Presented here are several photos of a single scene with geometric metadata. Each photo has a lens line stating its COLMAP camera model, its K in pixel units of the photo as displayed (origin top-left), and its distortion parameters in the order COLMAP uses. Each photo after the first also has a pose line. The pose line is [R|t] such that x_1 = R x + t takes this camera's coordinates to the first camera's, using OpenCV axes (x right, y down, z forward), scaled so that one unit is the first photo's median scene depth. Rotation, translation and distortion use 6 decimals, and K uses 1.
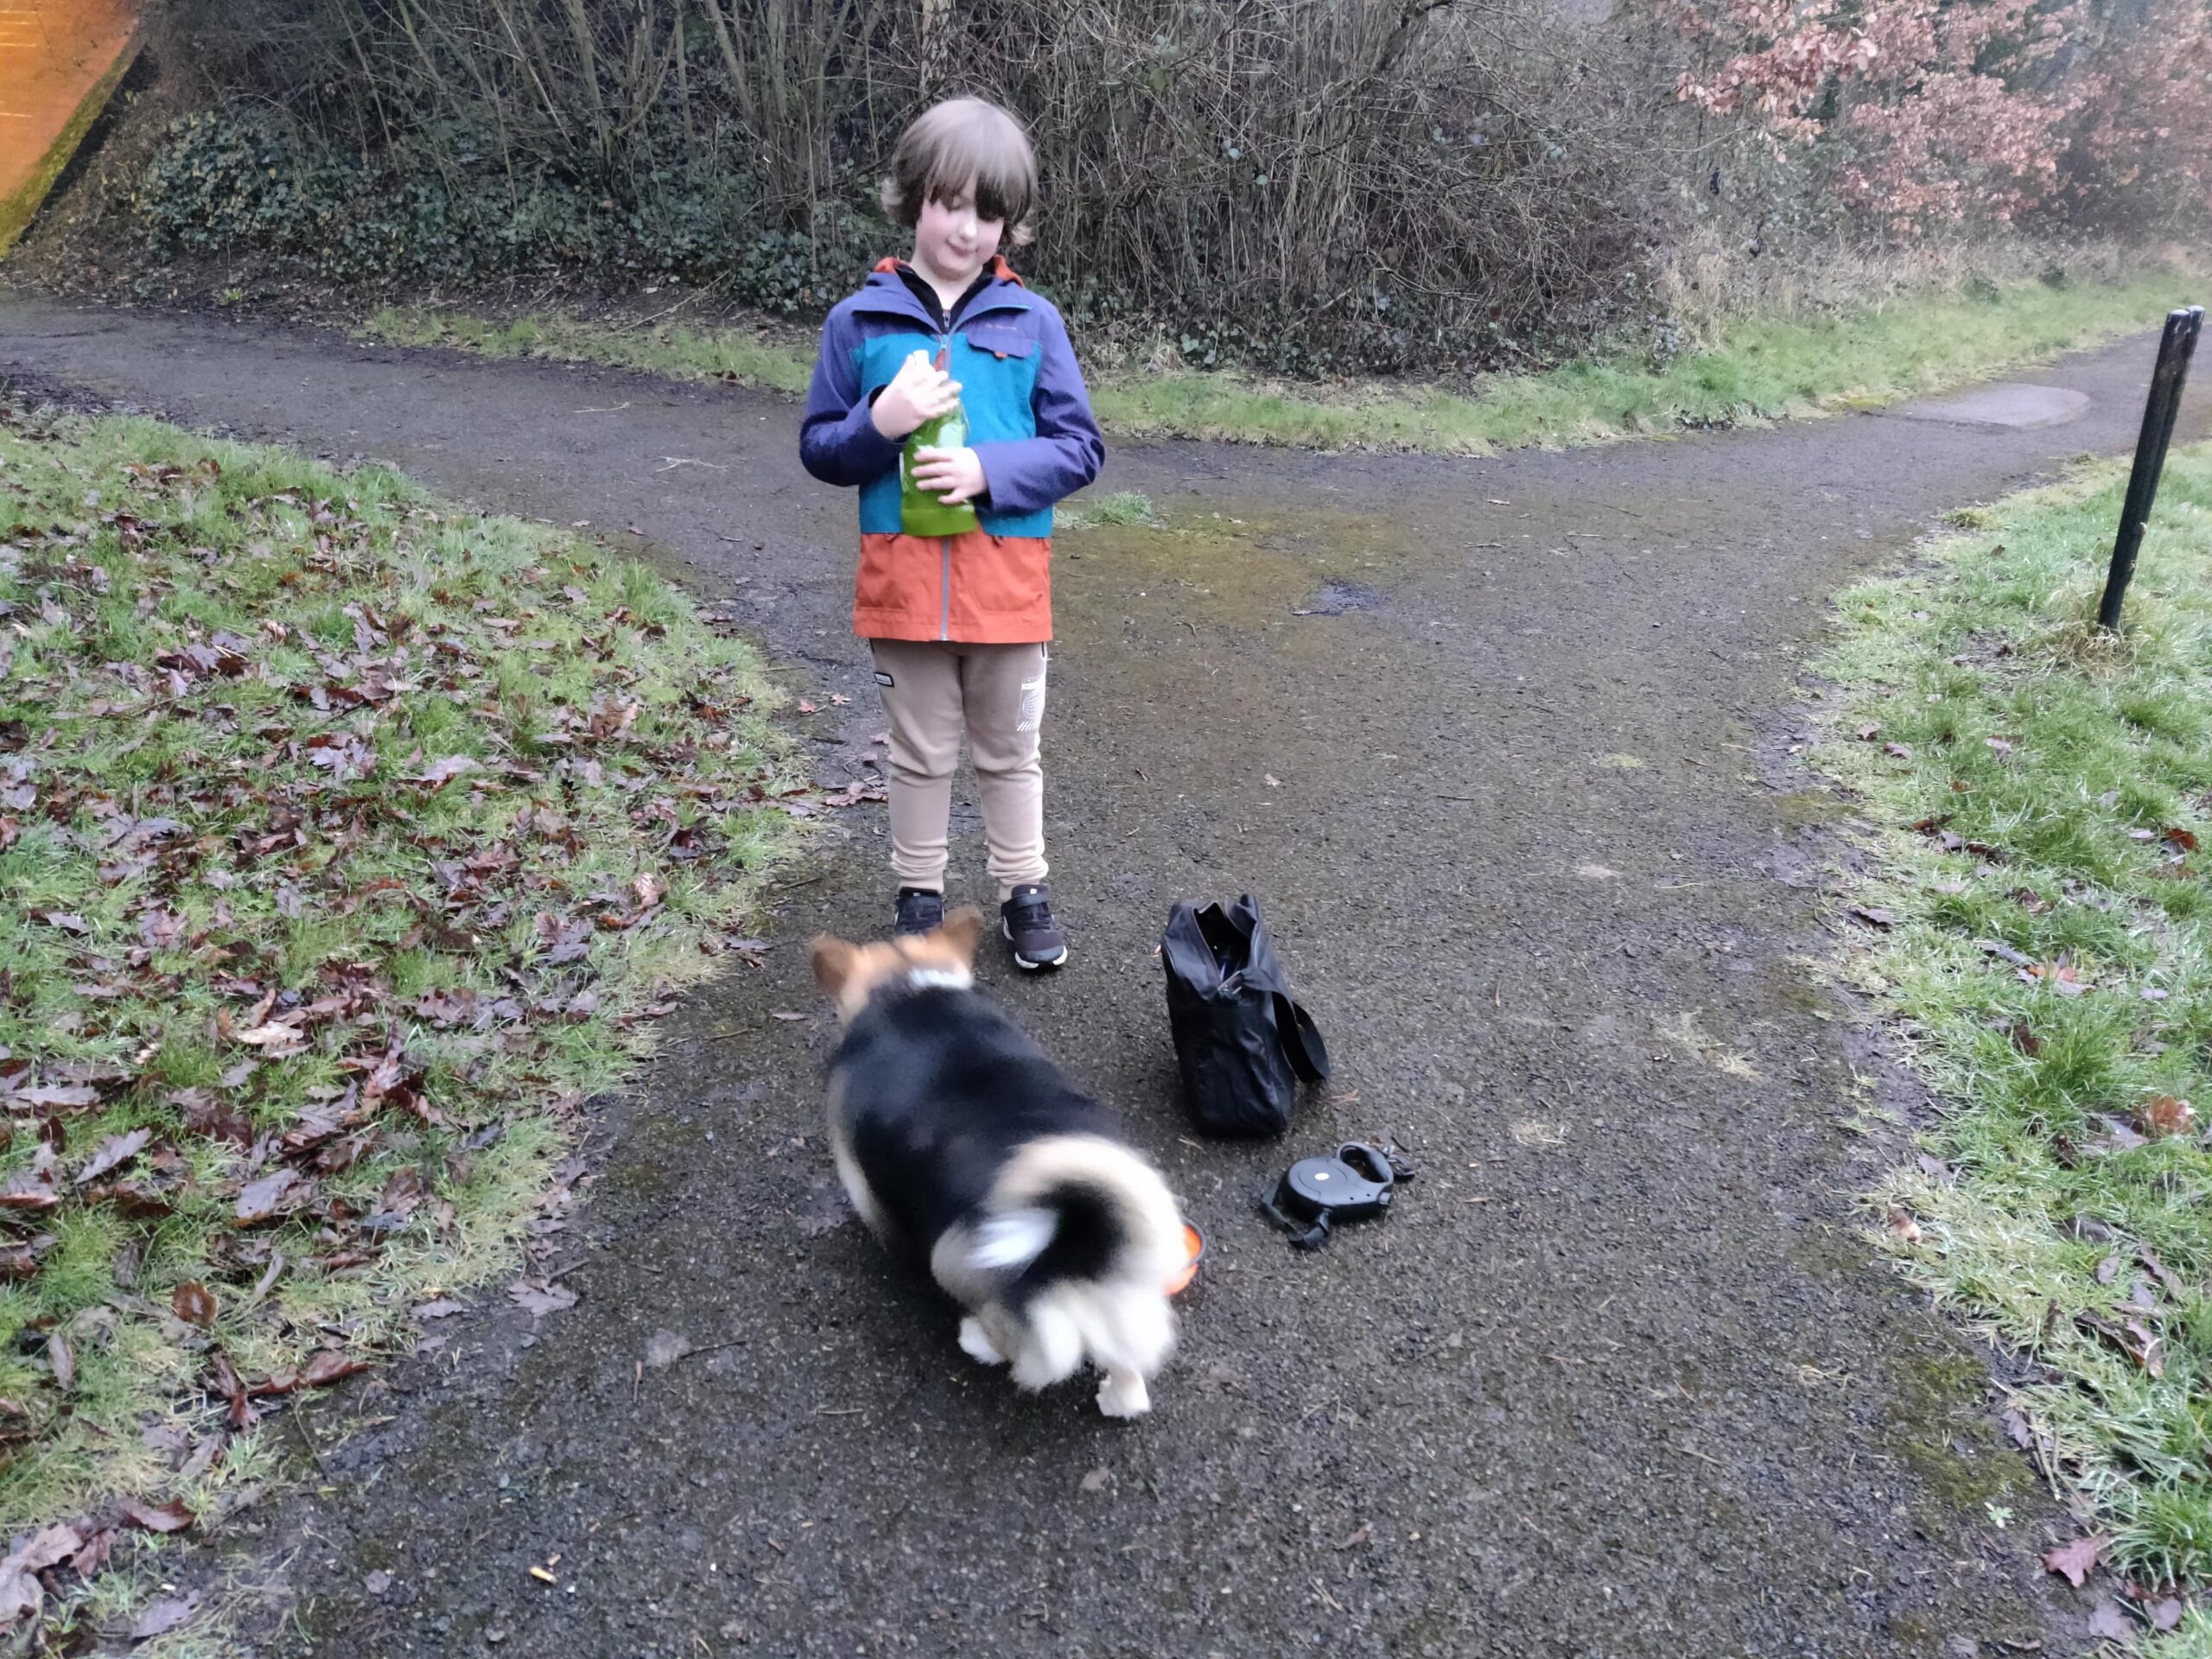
lens RADIAL K [[1706.0, 0, 1102.9], [0, 1706.0, 896.1], [0, 0, 1]] dist [-0.002312, -0.004794]
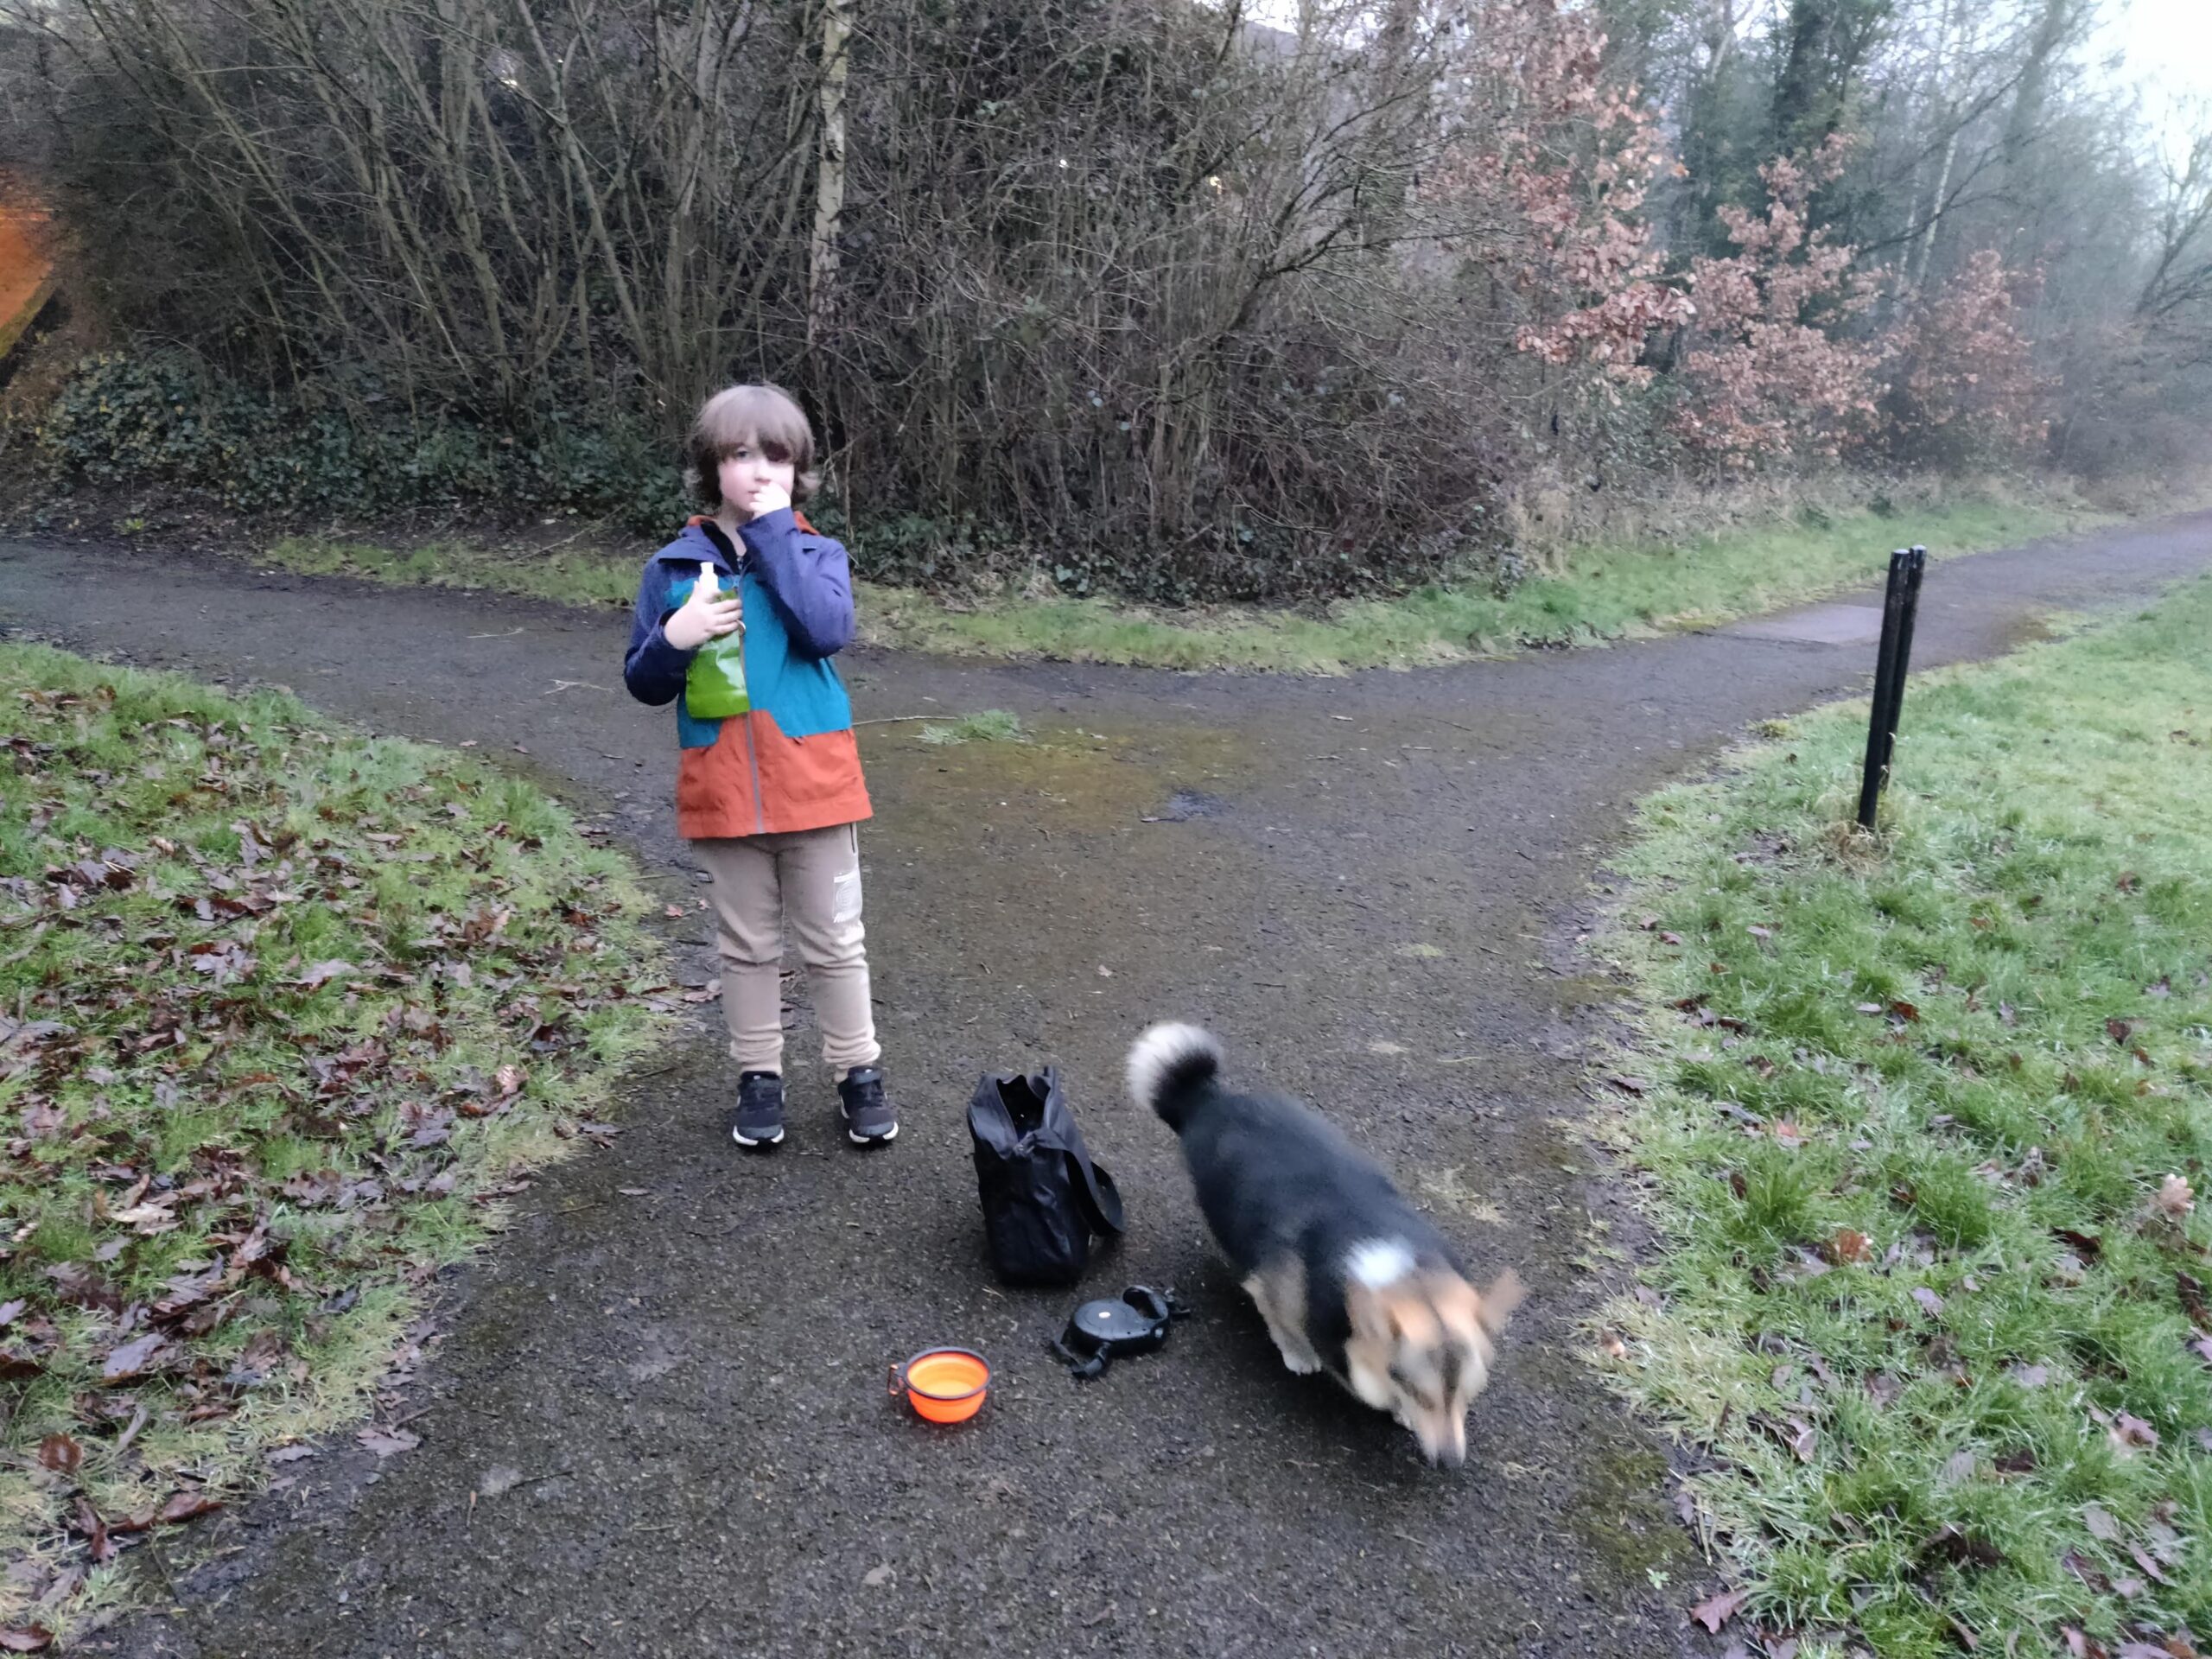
lens RADIAL K [[1706.0, 0, 1102.9], [0, 1706.0, 896.1], [0, 0, 1]] dist [-0.002312, -0.004794]
pose [[0.998295, -0.012344, 0.057056, 0.047602], [0.019201, 0.992438, -0.121236, 0.019006], [-0.055128, 0.122125, 0.990982, -0.102216]]
